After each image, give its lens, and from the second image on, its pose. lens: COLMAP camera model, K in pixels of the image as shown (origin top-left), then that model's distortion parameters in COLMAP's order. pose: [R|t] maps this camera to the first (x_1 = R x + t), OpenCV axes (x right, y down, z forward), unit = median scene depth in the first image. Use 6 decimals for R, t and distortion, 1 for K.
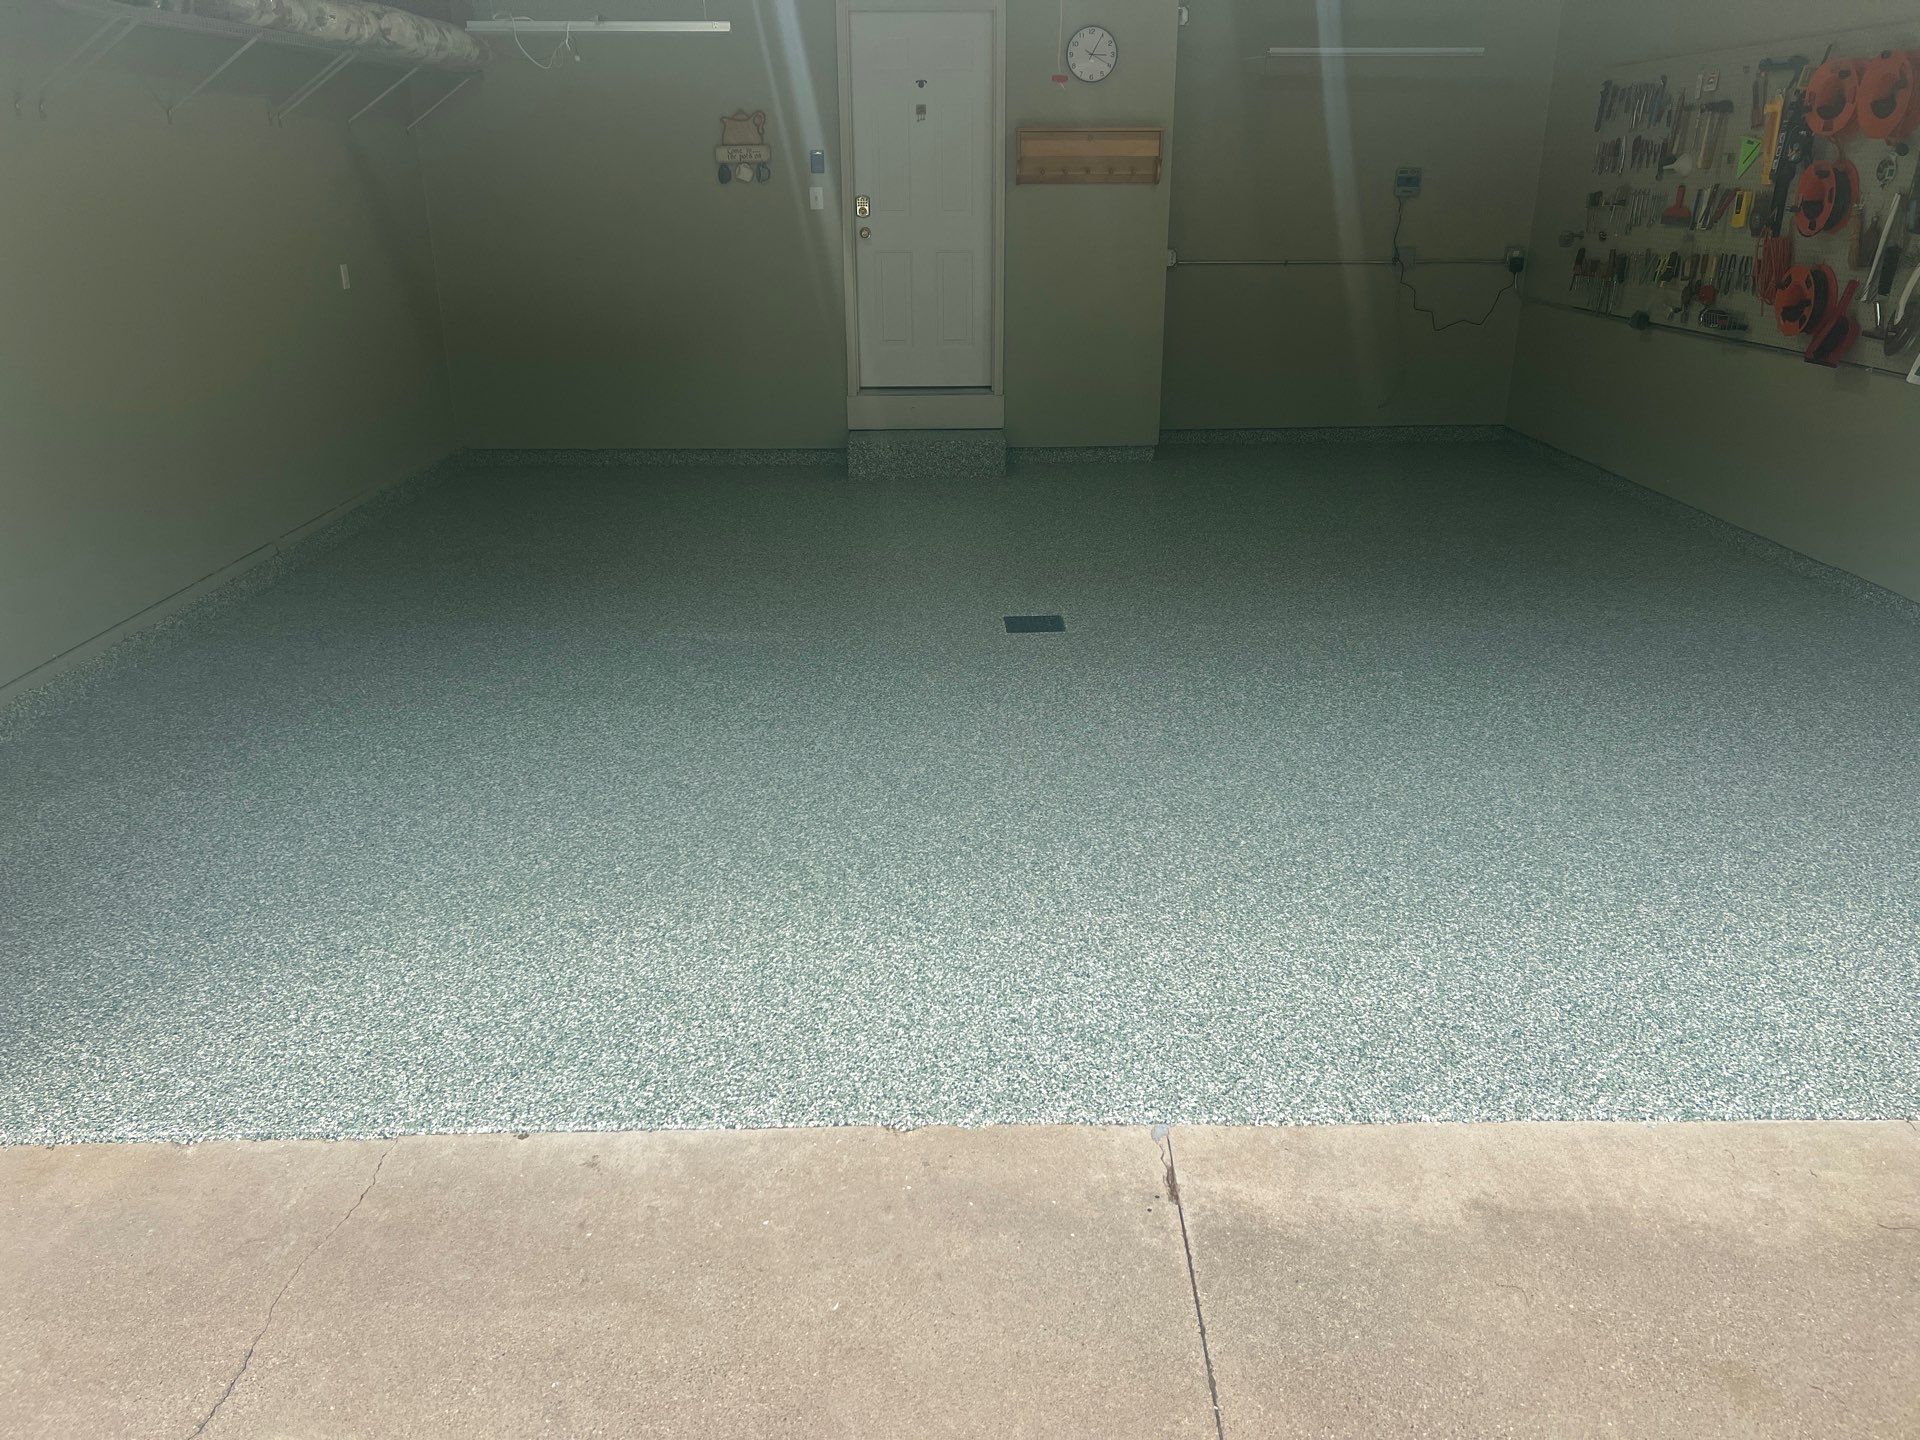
lens RADIAL K [[1493.2, 0, 965.2], [0, 1493.2, 725.1], [0, 0, 1]] dist [0.058480, 0.000875]
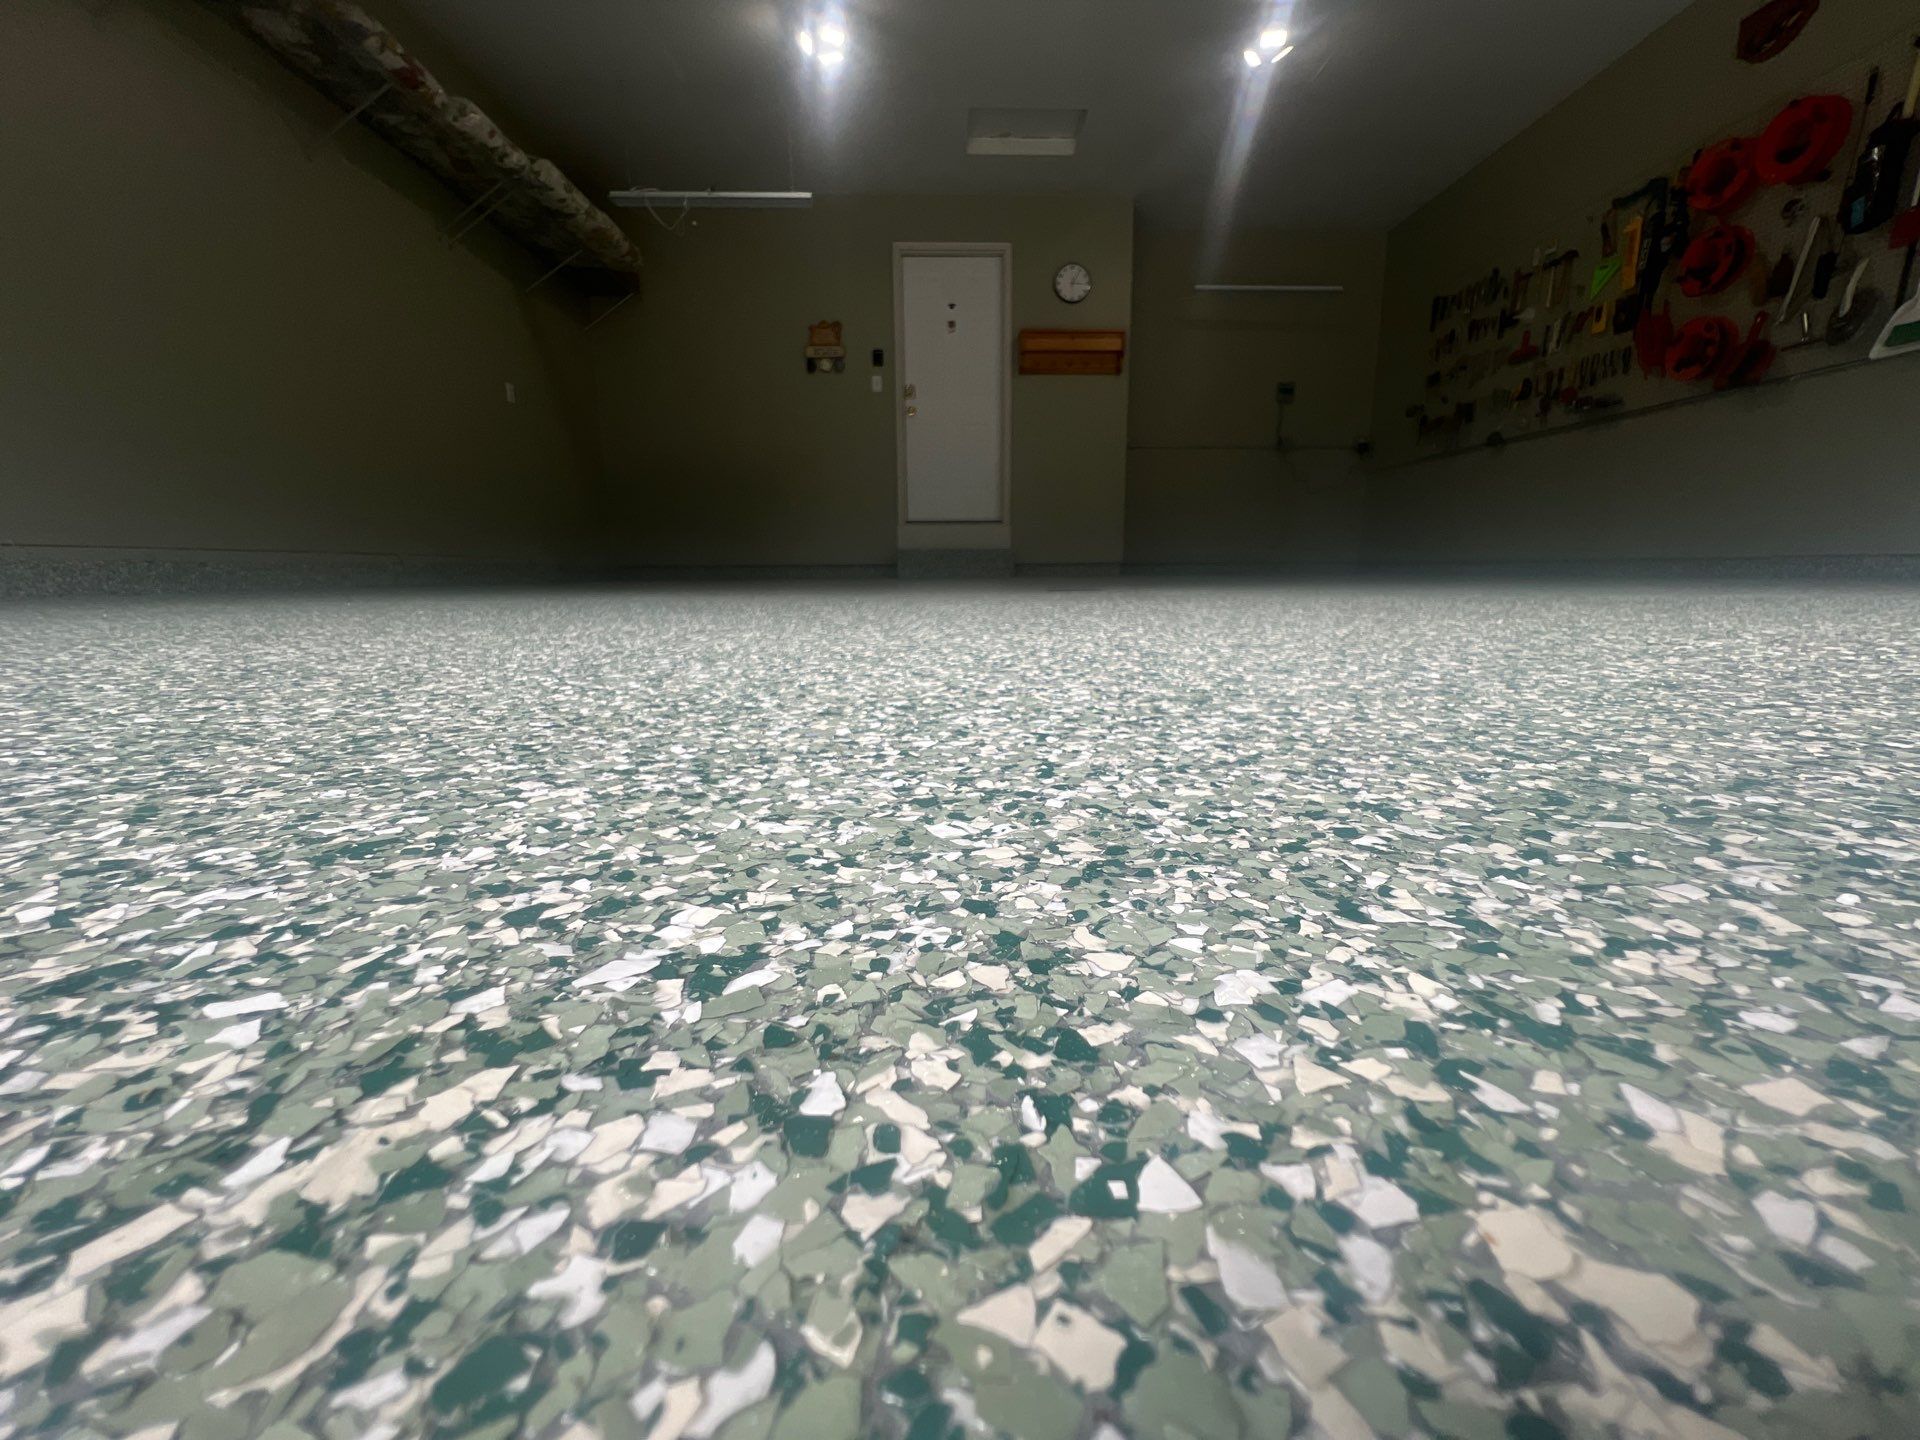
lens RADIAL K [[781.3, 0, 960.0], [0, 781.3, 723.0], [0, 0, 1]] dist [-0.000938, 0.000656]
pose [[0.999970, -0.006682, 0.003791, -0.026881], [0.007221, 0.985966, -0.166789, 0.083948], [-0.002624, 0.166812, 0.985985, 0.342791]]
